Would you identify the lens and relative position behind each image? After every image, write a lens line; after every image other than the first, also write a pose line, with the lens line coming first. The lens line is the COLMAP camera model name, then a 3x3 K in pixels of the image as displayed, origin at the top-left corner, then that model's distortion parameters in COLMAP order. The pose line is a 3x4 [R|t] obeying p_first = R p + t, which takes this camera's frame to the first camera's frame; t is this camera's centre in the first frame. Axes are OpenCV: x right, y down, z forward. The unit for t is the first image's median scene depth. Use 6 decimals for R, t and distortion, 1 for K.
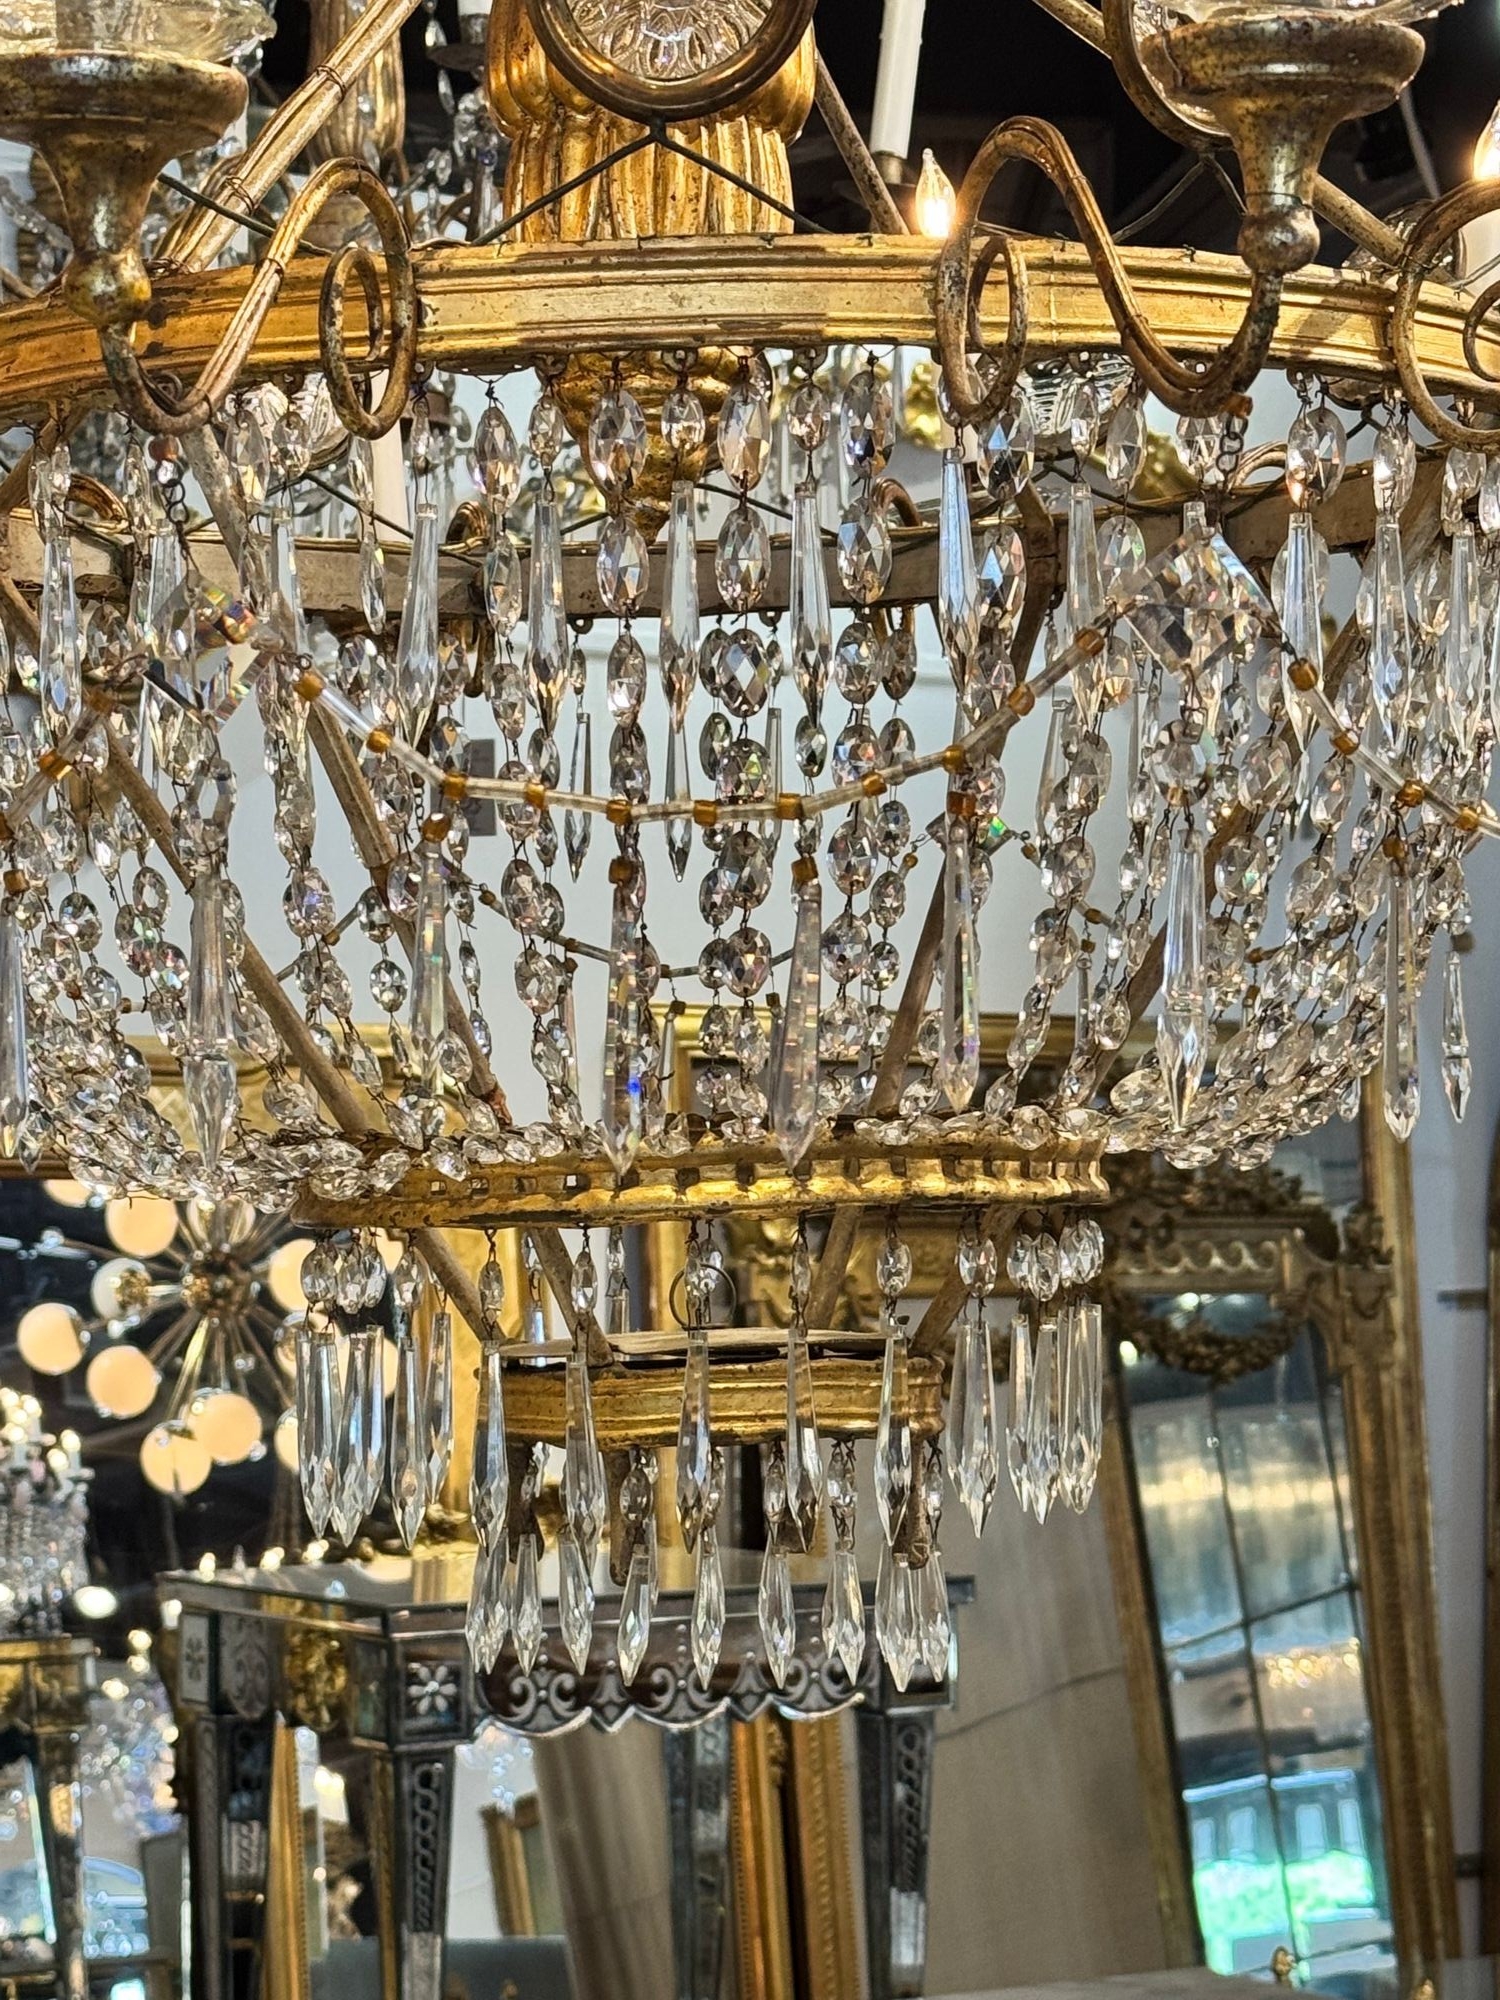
lens RADIAL K [[4286.4, 0, 749.0], [0, 4286.4, 1000.5], [0, 0, 1]] dist [0.113430, 0.000000]
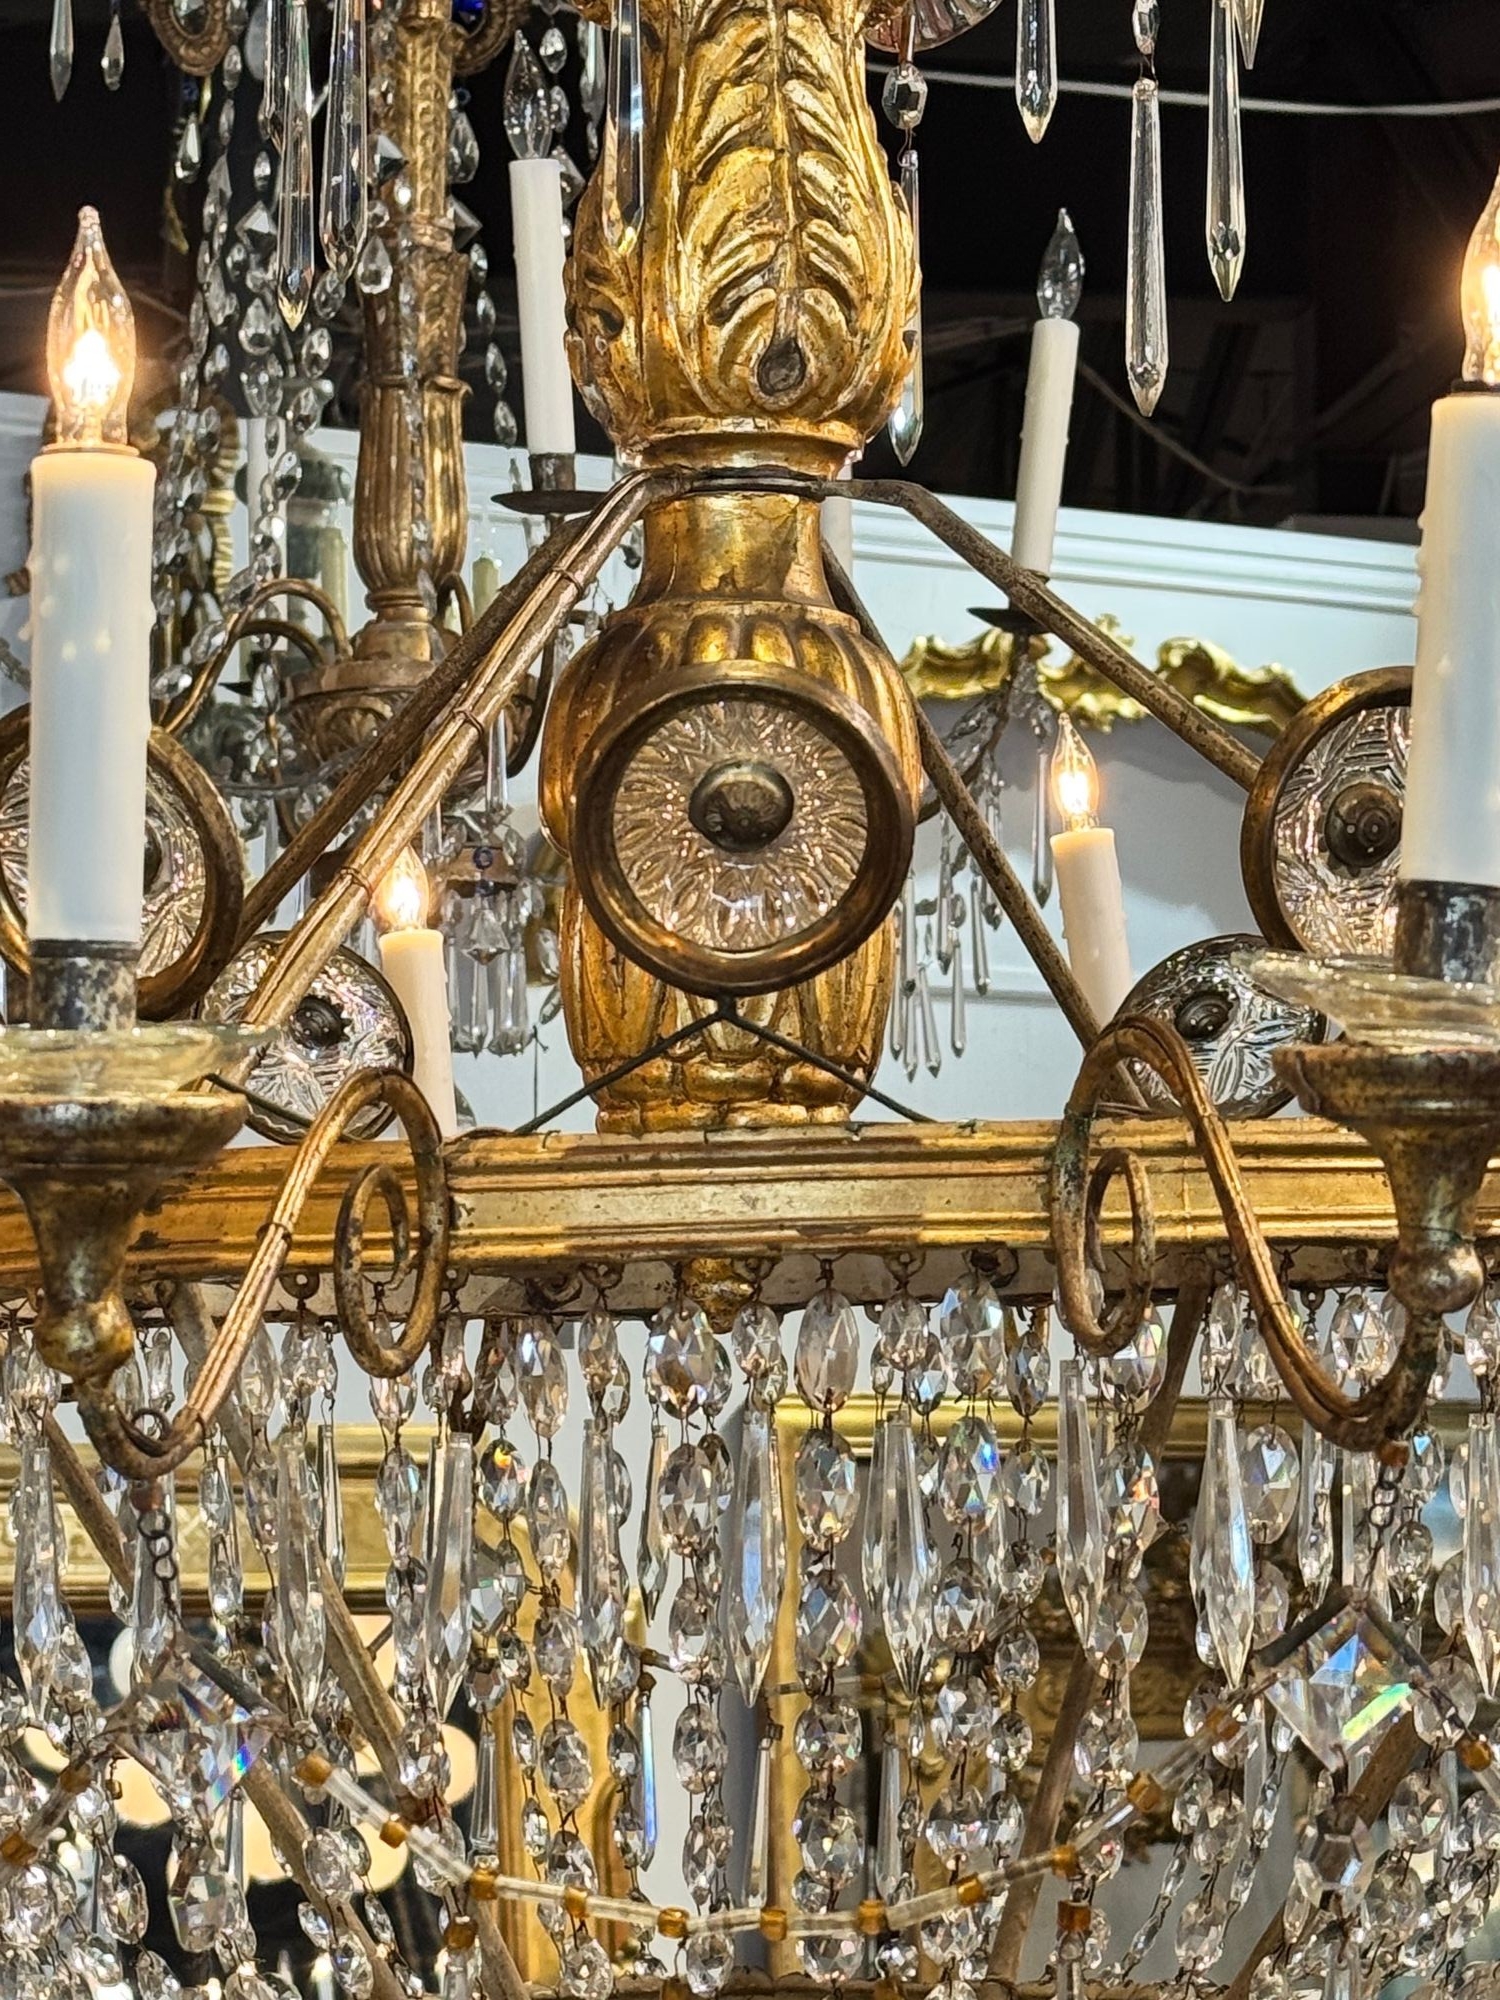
lens RADIAL K [[5100.2, 0, 734.8], [0, 5100.2, 991.2], [0, 0, 1]] dist [0.134727, 0.000000]
pose [[0.999477, -0.002128, -0.032275, 0.013542], [0.000952, 0.999336, -0.036419, -0.167782], [0.032331, 0.036369, 0.998815, -0.025516]]
